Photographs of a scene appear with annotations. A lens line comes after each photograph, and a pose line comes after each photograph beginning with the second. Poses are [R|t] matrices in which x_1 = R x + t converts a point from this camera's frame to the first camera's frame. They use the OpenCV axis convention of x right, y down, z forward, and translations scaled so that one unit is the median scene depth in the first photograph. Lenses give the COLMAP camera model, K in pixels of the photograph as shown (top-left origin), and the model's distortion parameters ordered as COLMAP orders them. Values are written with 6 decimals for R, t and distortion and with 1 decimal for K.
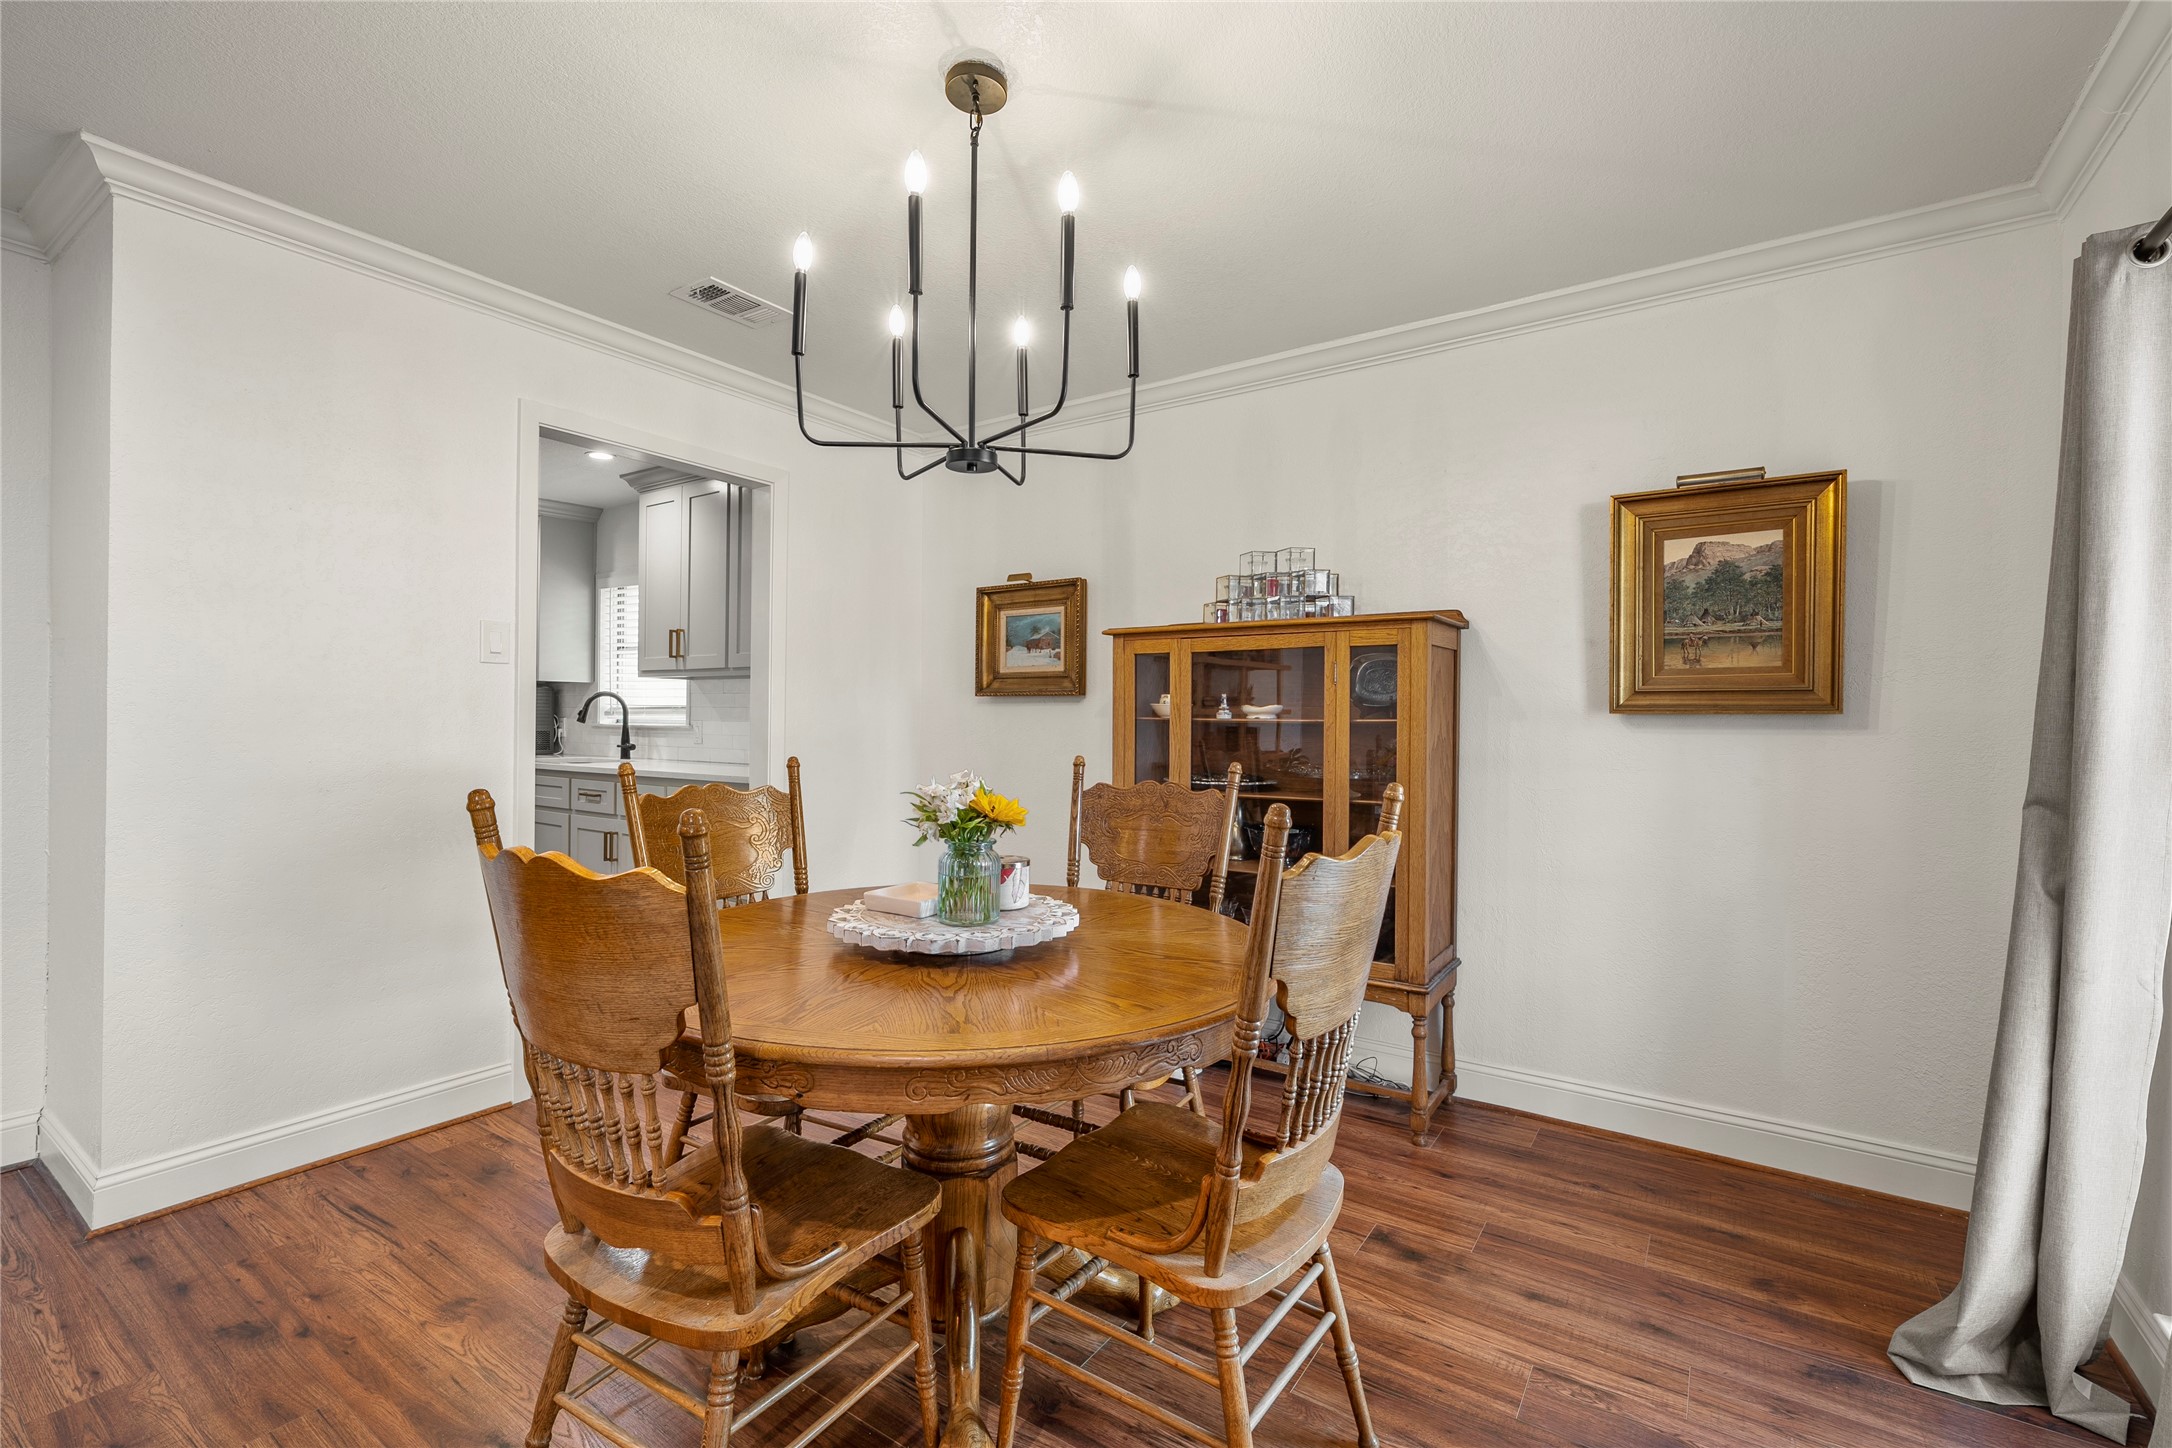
lens RADIAL K [[956.2, 0, 1080.9], [0, 956.2, 739.5], [0, 0, 1]] dist [0.001537, -0.000324]
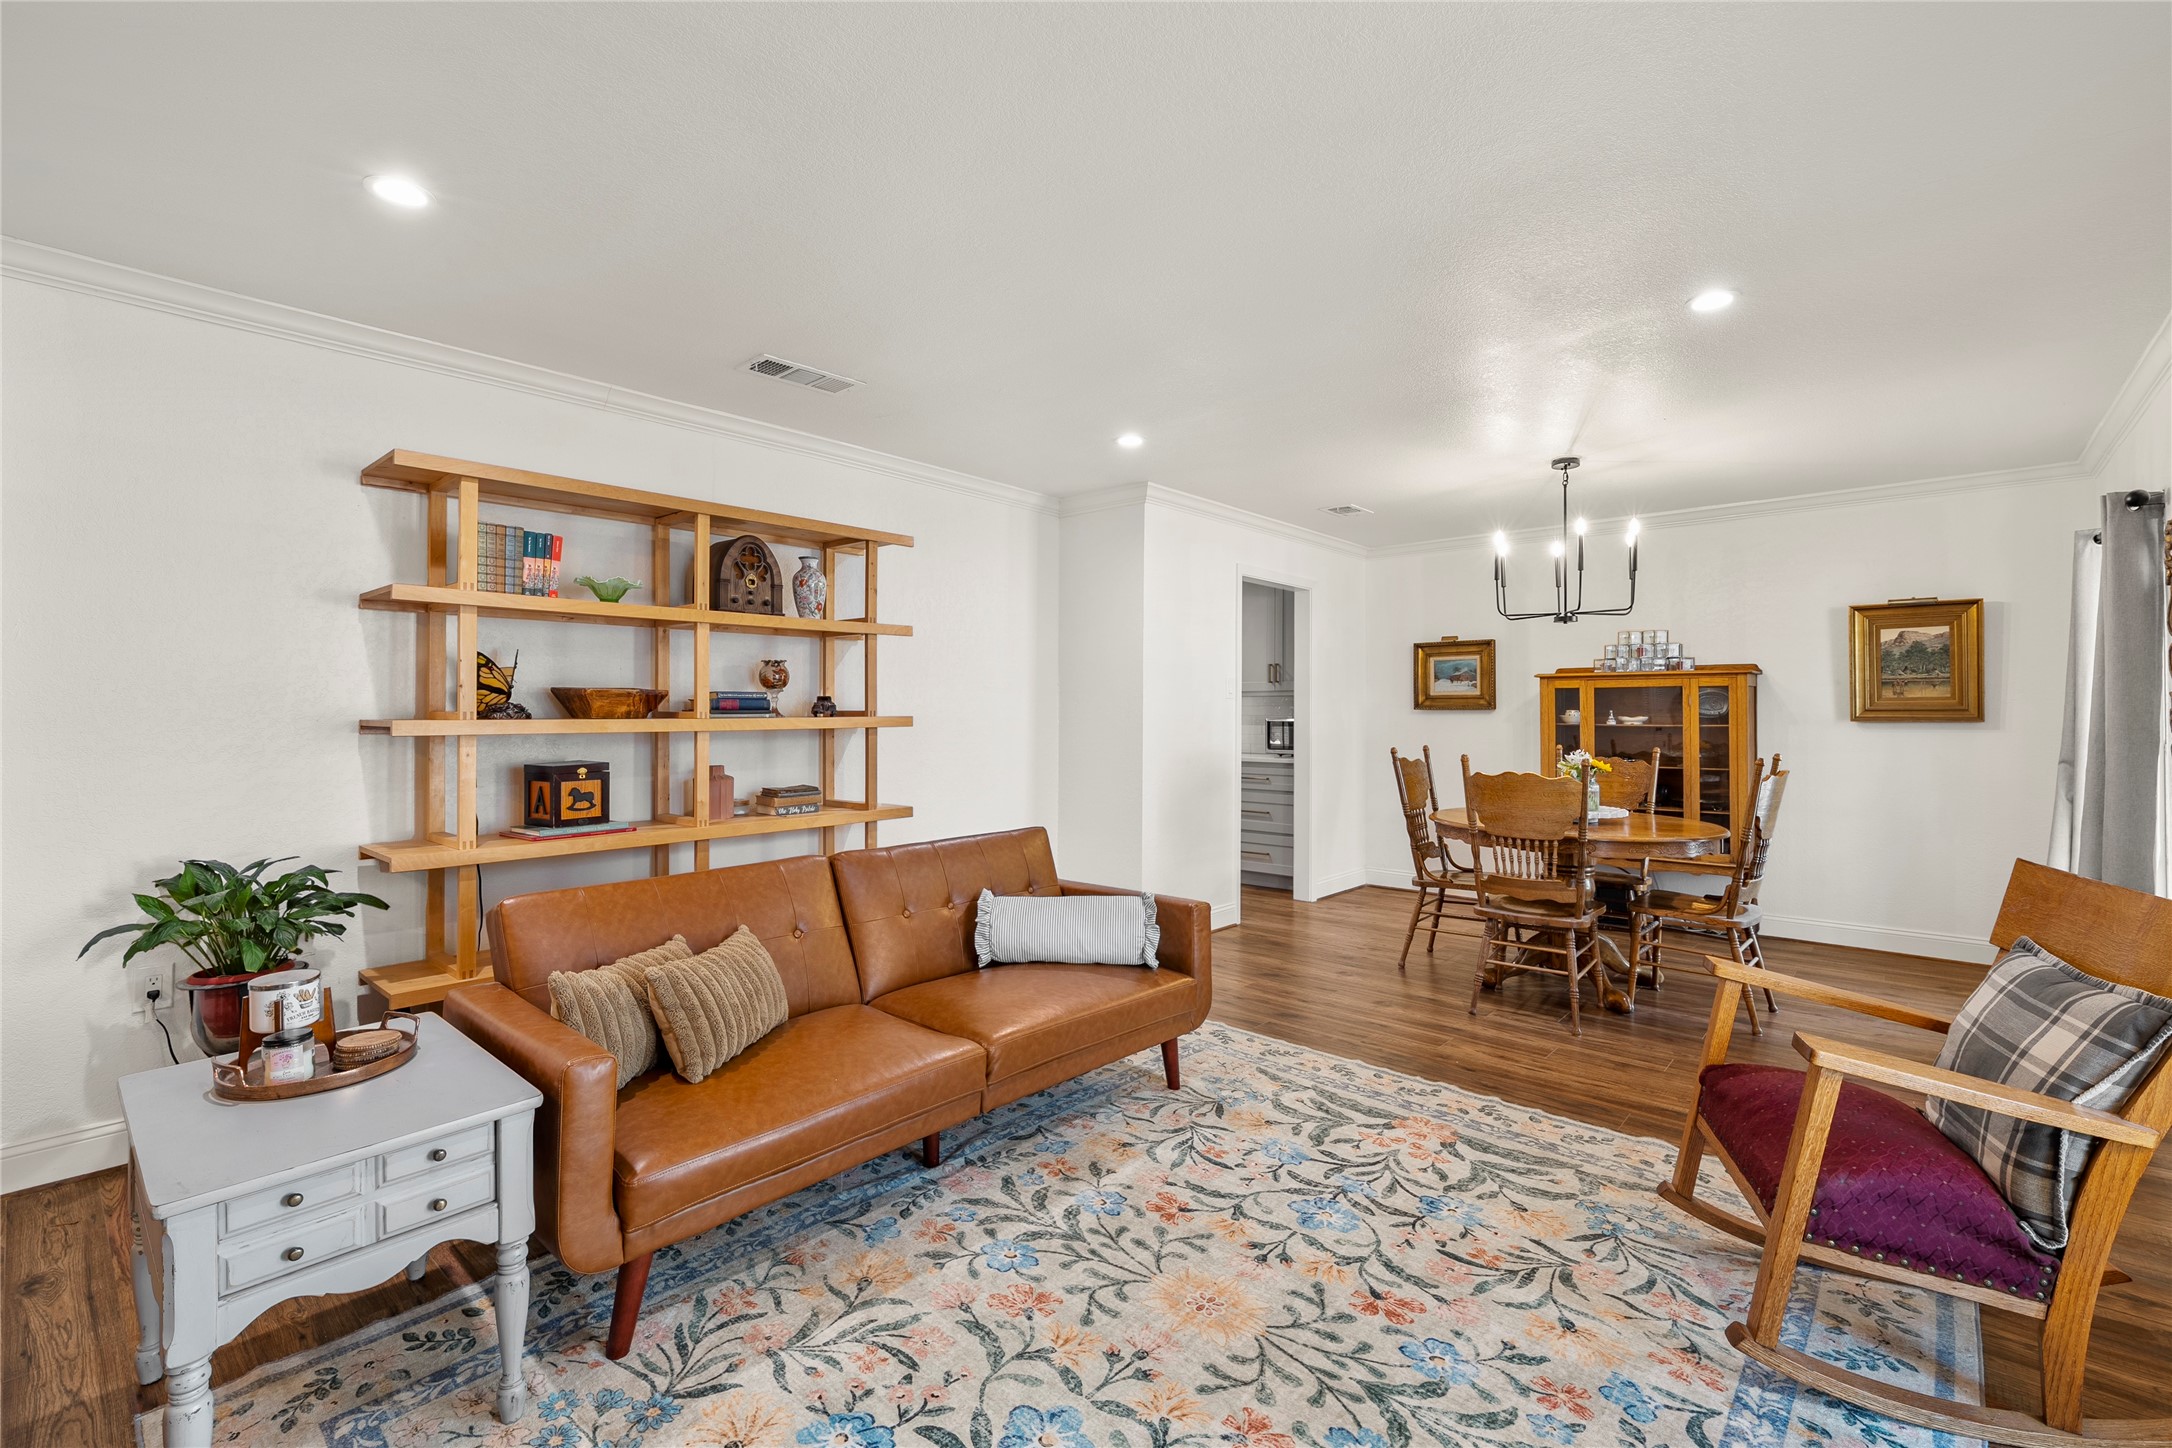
lens RADIAL K [[956.2, 0, 1082.2], [0, 956.2, 711.5], [0, 0, 1]] dist [0.001537, -0.000324]
pose [[0.991805, -0.007580, -0.127532, -0.704434], [0.004669, 0.999722, -0.023104, -0.009876], [0.127672, 0.022319, 0.991565, -1.056599]]
